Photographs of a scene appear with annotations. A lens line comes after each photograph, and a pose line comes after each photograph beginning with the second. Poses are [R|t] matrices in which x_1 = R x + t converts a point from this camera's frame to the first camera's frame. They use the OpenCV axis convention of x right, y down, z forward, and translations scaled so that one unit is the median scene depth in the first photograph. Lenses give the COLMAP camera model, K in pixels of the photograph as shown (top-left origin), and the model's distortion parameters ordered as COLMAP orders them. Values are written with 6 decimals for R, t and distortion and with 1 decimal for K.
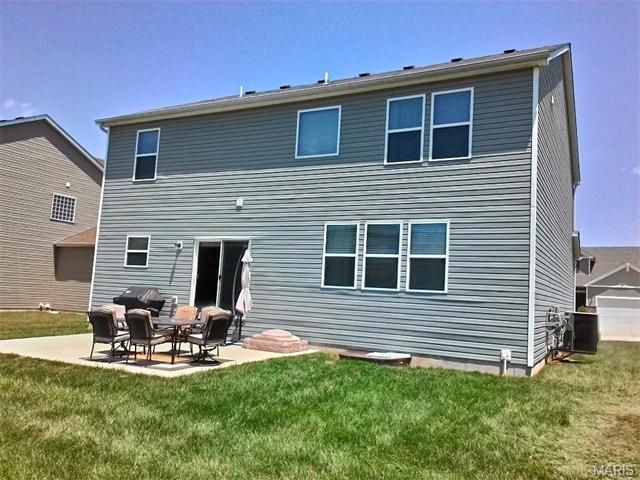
lens RADIAL K [[526.5, 0, 332.4], [0, 526.5, 243.6], [0, 0, 1]] dist [0.089113, -0.154941]
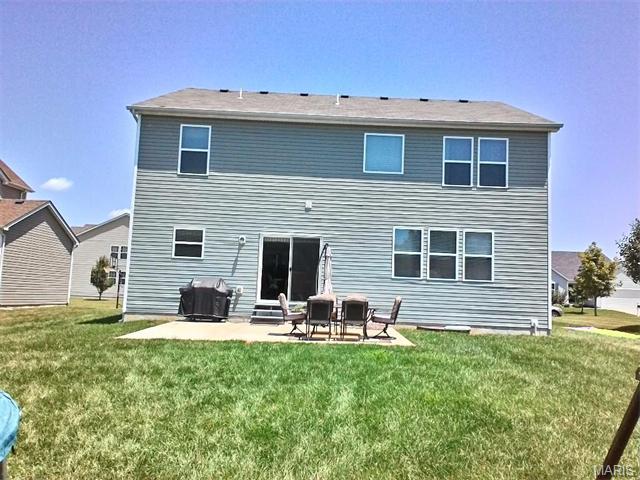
lens RADIAL K [[526.5, 0, 332.4], [0, 526.5, 243.6], [0, 0, 1]] dist [0.089113, -0.154941]
pose [[0.887237, 0.024285, 0.460674, -0.758237], [-0.037364, 0.999115, 0.019292, -0.019481], [-0.459798, -0.034329, 0.887360, -0.058825]]
